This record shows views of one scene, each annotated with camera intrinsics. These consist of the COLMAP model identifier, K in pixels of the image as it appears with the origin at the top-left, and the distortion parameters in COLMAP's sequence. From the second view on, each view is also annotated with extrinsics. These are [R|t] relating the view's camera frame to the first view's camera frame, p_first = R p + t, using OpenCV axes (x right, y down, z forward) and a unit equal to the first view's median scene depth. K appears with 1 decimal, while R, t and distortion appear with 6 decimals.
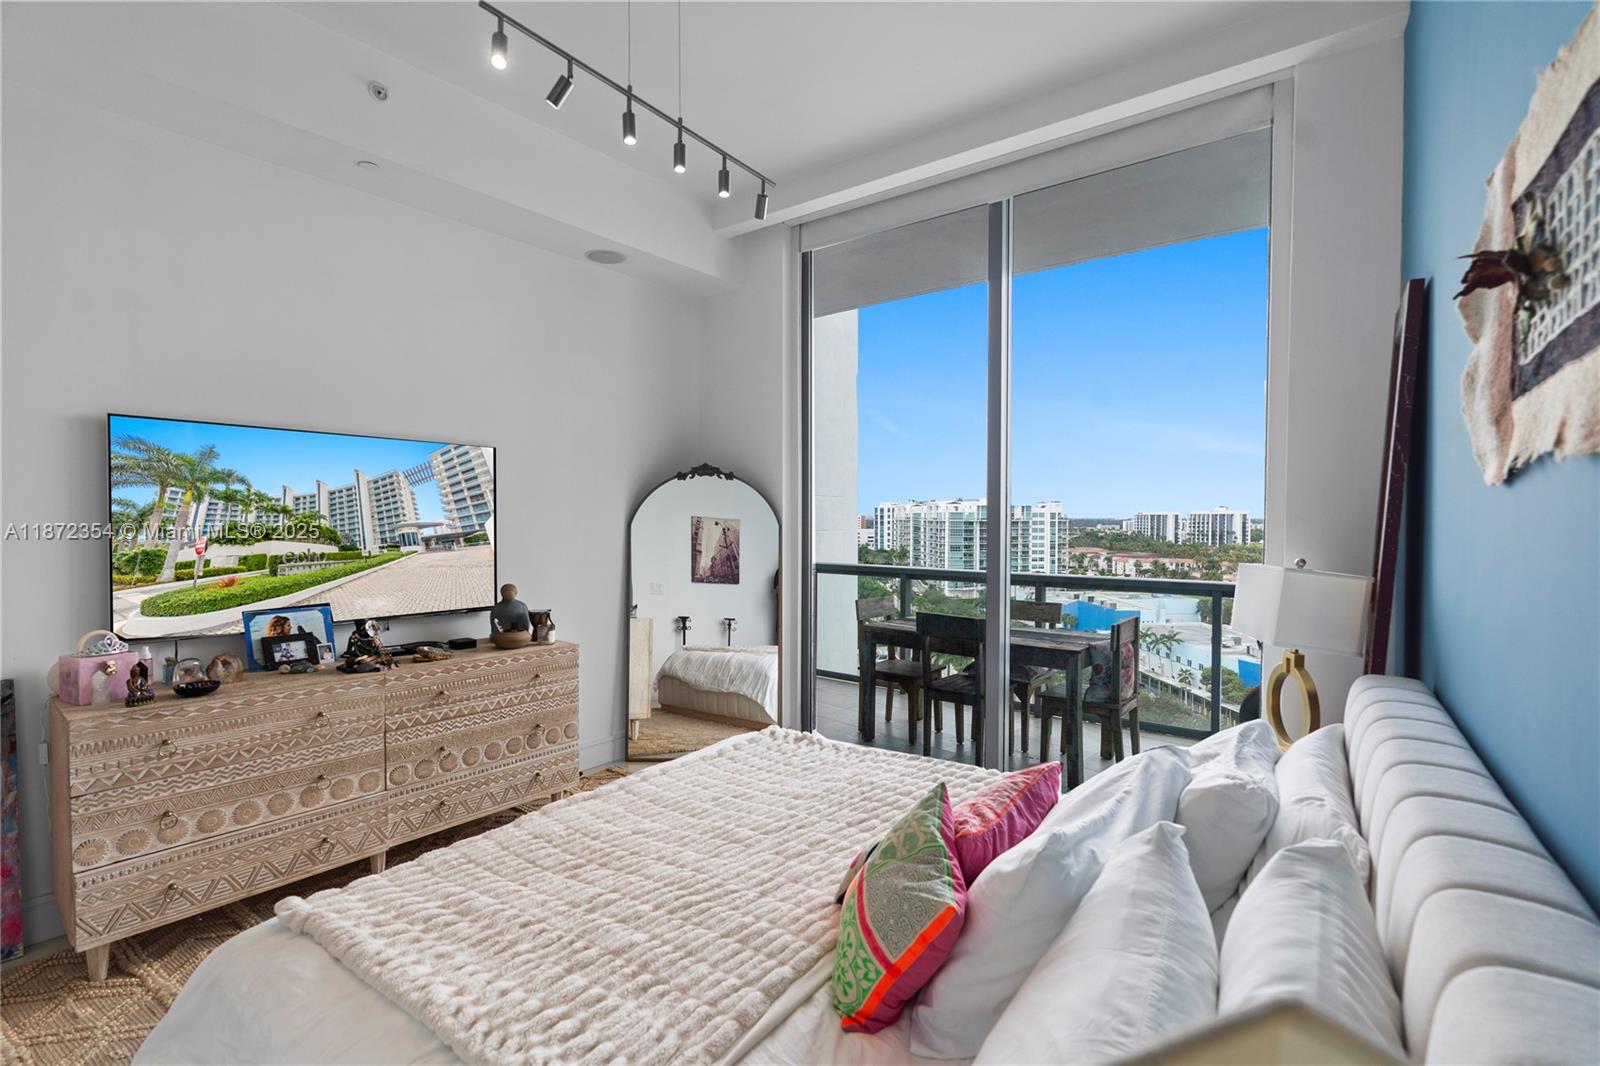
lens RADIAL K [[722.4, 0, 823.6], [0, 722.4, 543.2], [0, 0, 1]] dist [-0.010294, 0.003583]
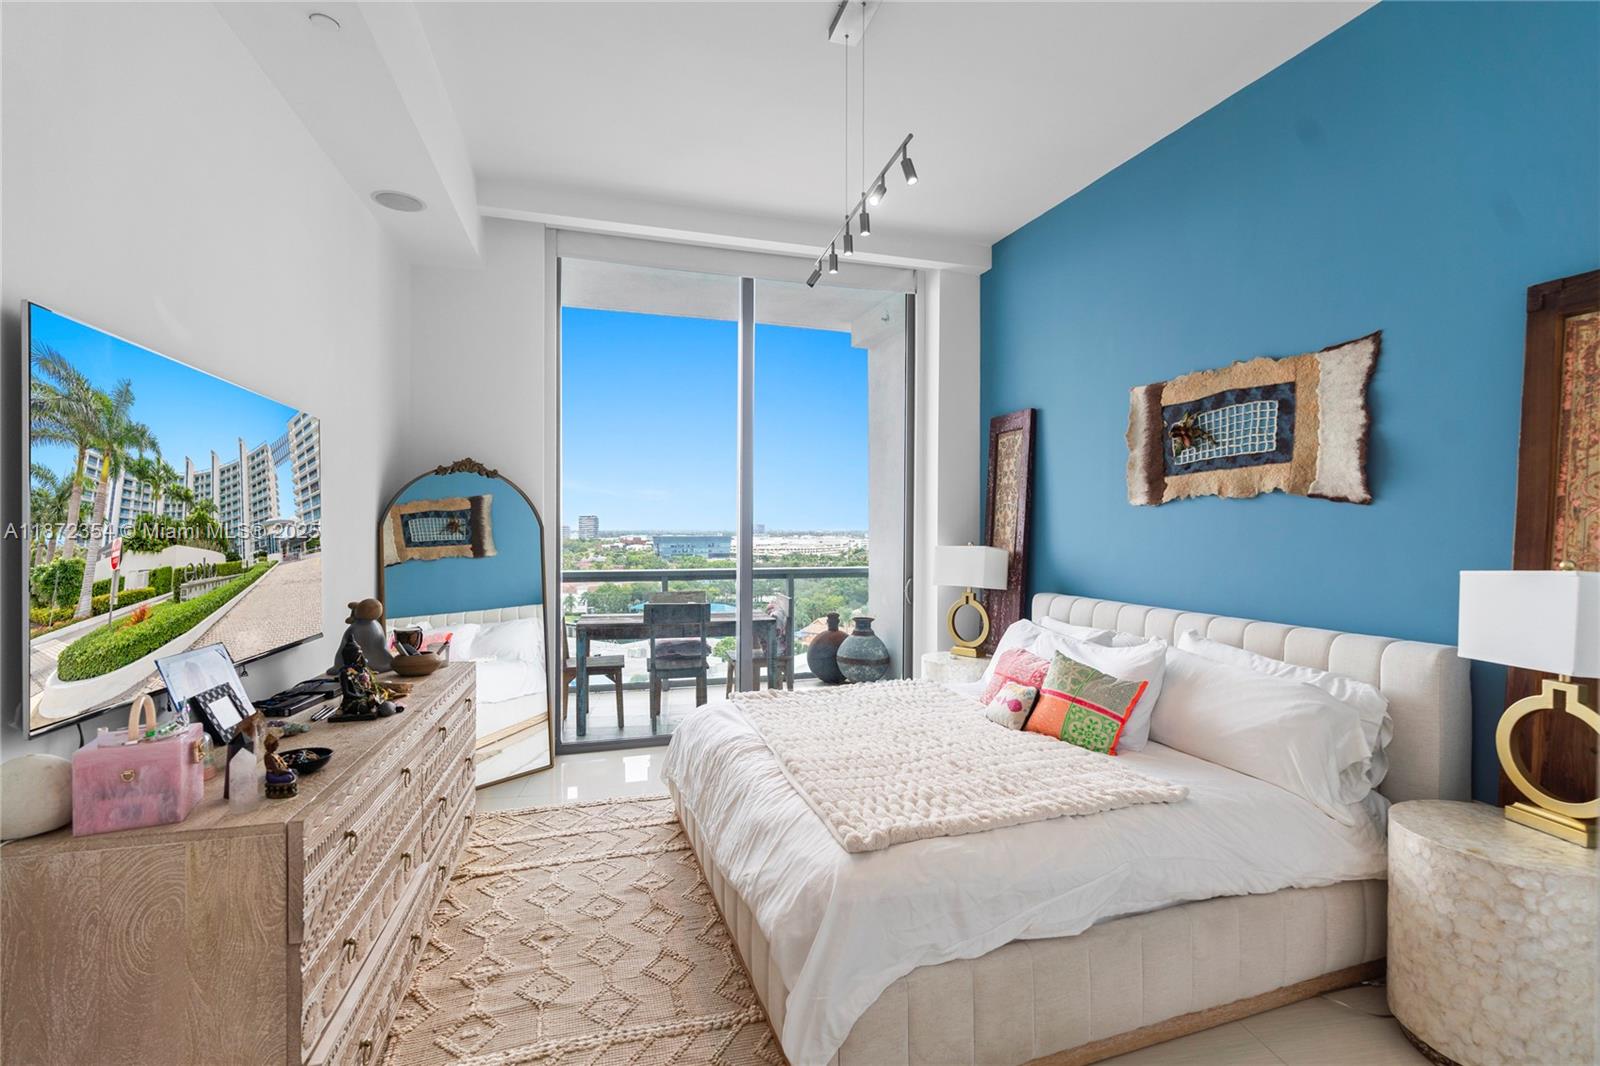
lens RADIAL K [[722.4, 0, 807.1], [0, 722.4, 532.5], [0, 0, 1]] dist [-0.010294, 0.003583]
pose [[0.602666, -0.001674, 0.797992, -0.973182], [0.026240, 0.999499, -0.017720, 0.011520], [-0.797562, 0.031618, 0.602408, 0.206093]]
